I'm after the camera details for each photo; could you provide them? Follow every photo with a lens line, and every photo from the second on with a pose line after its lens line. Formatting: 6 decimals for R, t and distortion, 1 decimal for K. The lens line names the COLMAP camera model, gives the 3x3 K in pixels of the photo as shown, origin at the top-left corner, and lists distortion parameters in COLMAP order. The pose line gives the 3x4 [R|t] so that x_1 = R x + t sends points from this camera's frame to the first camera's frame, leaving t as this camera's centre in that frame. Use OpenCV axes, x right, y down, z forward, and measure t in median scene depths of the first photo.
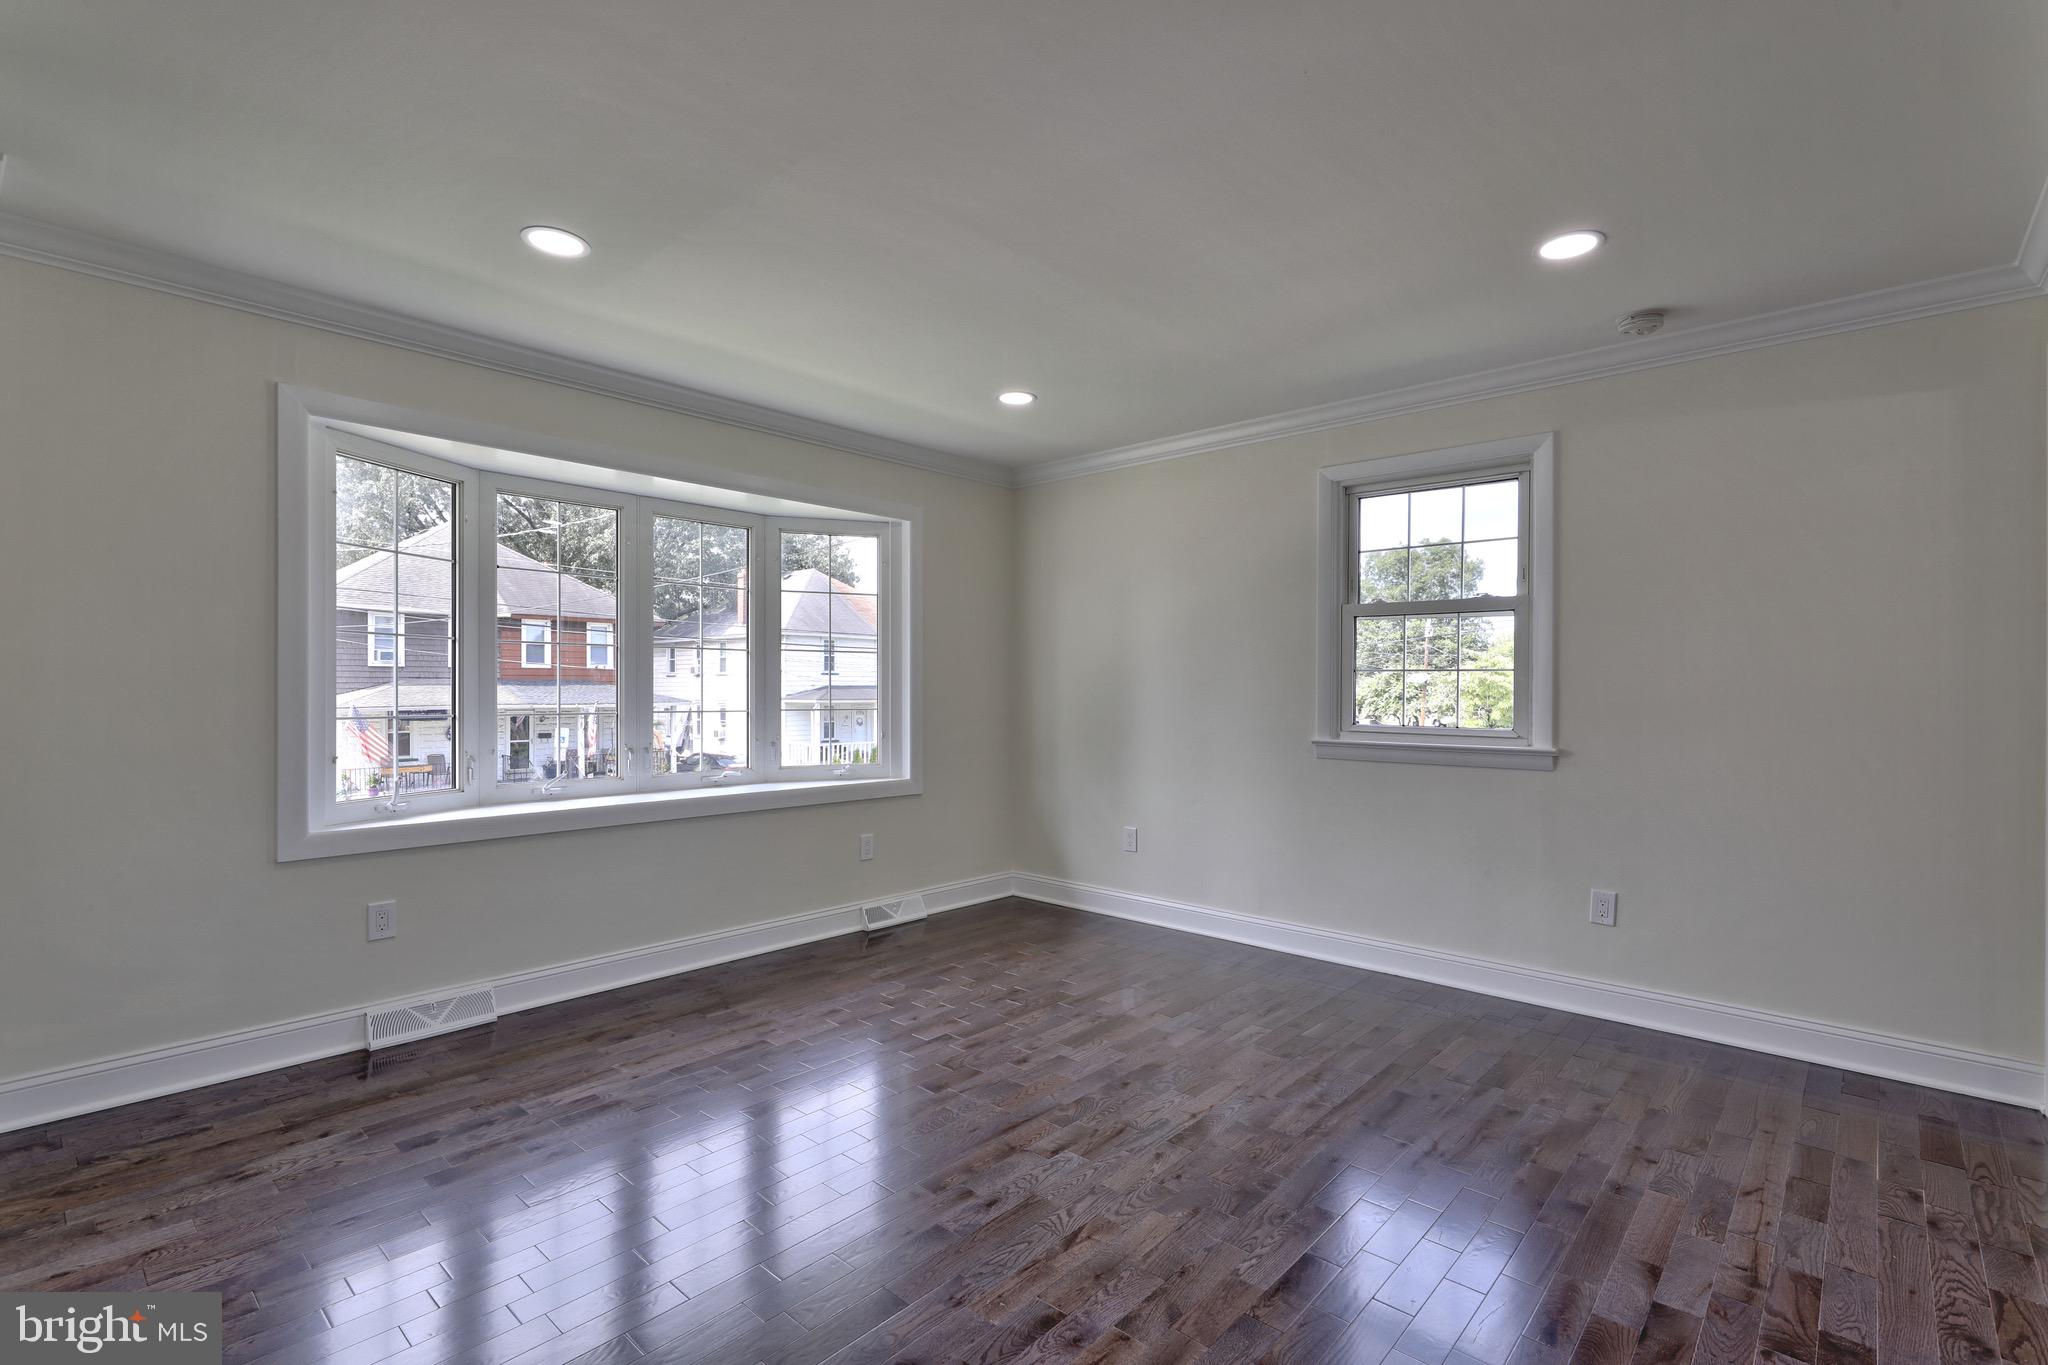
lens RADIAL K [[923.3, 0, 1011.3], [0, 923.3, 686.2], [0, 0, 1]] dist [-0.000182, 0.001017]
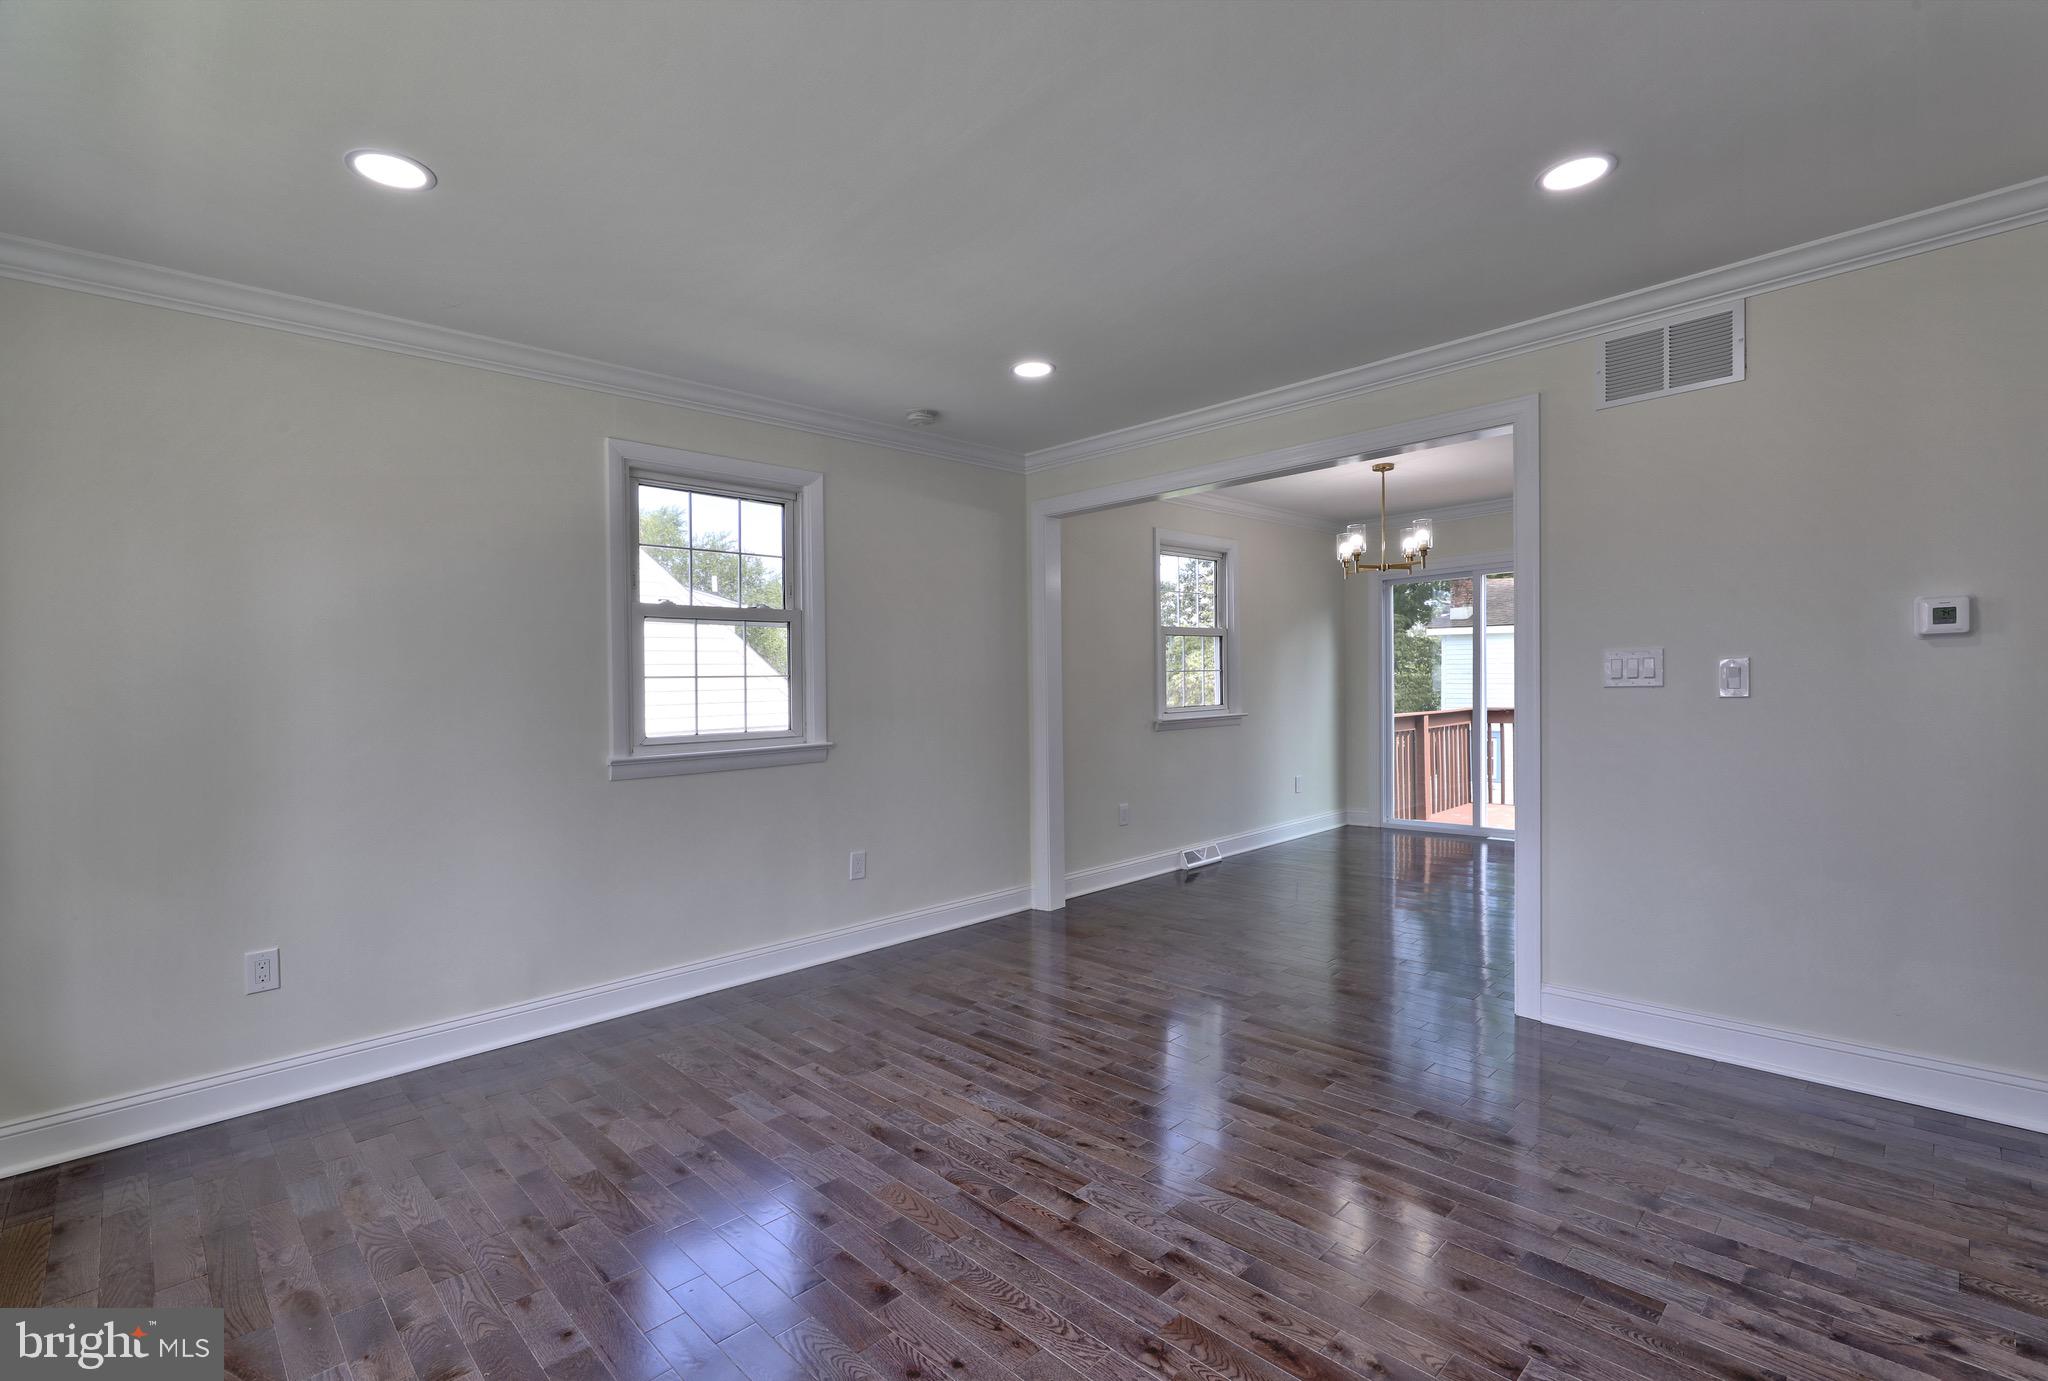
lens RADIAL K [[933.1, 0, 1022.4], [0, 933.1, 704.2], [0, 0, 1]] dist [0.002382, -0.000729]
pose [[0.055375, -0.026928, 0.998102, -0.623487], [0.023043, 0.999404, 0.025684, -0.006999], [-0.998200, 0.021577, 0.055963, 0.716946]]
